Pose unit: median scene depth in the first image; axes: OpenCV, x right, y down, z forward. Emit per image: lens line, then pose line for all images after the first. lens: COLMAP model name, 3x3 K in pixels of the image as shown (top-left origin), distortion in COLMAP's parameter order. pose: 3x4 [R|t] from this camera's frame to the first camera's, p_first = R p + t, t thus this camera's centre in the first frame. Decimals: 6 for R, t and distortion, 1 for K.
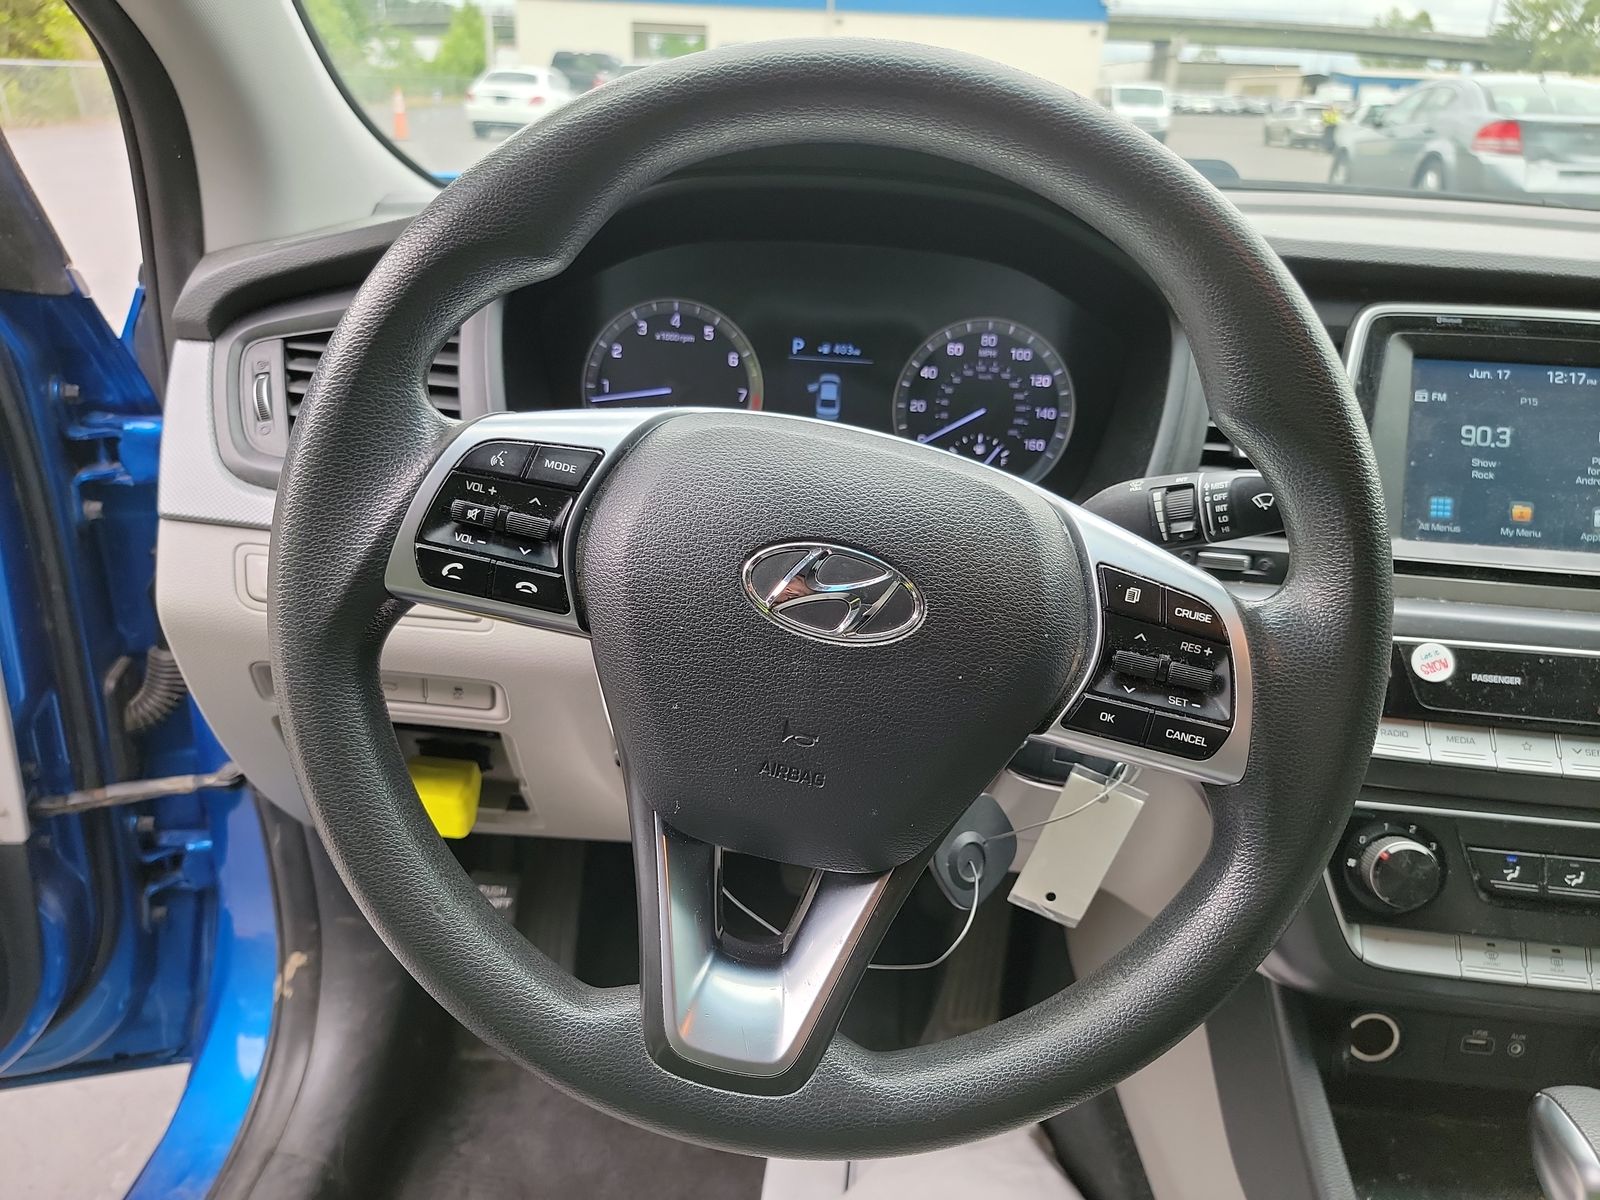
lens RADIAL K [[1102.3, 0, 786.5], [0, 1102.3, 596.3], [0, 0, 1]] dist [0.047890, -0.039849]
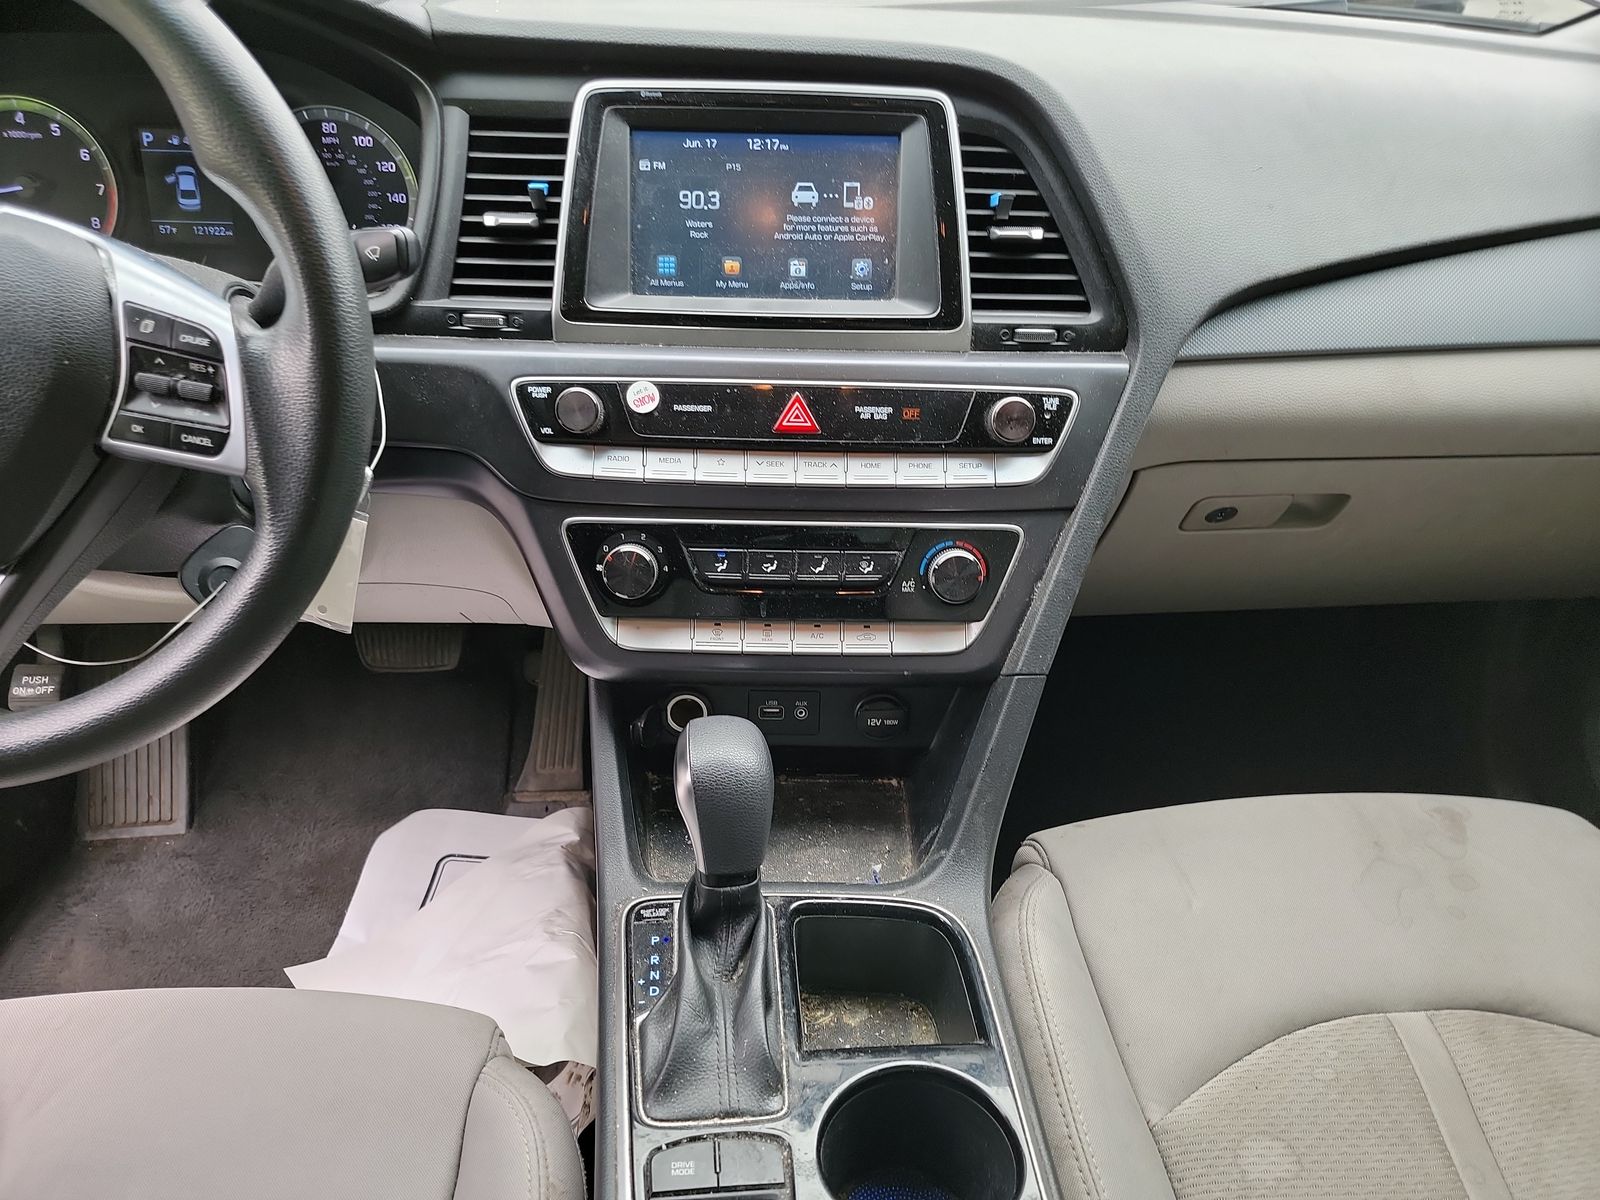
lens RADIAL K [[1102.3, 0, 807.2], [0, 1102.3, 614.0], [0, 0, 1]] dist [0.047890, -0.039849]
pose [[0.994137, -0.071801, 0.080846, 0.614703], [0.058347, 0.985719, 0.157969, 0.107286], [-0.091034, -0.152326, 0.984129, -0.218781]]
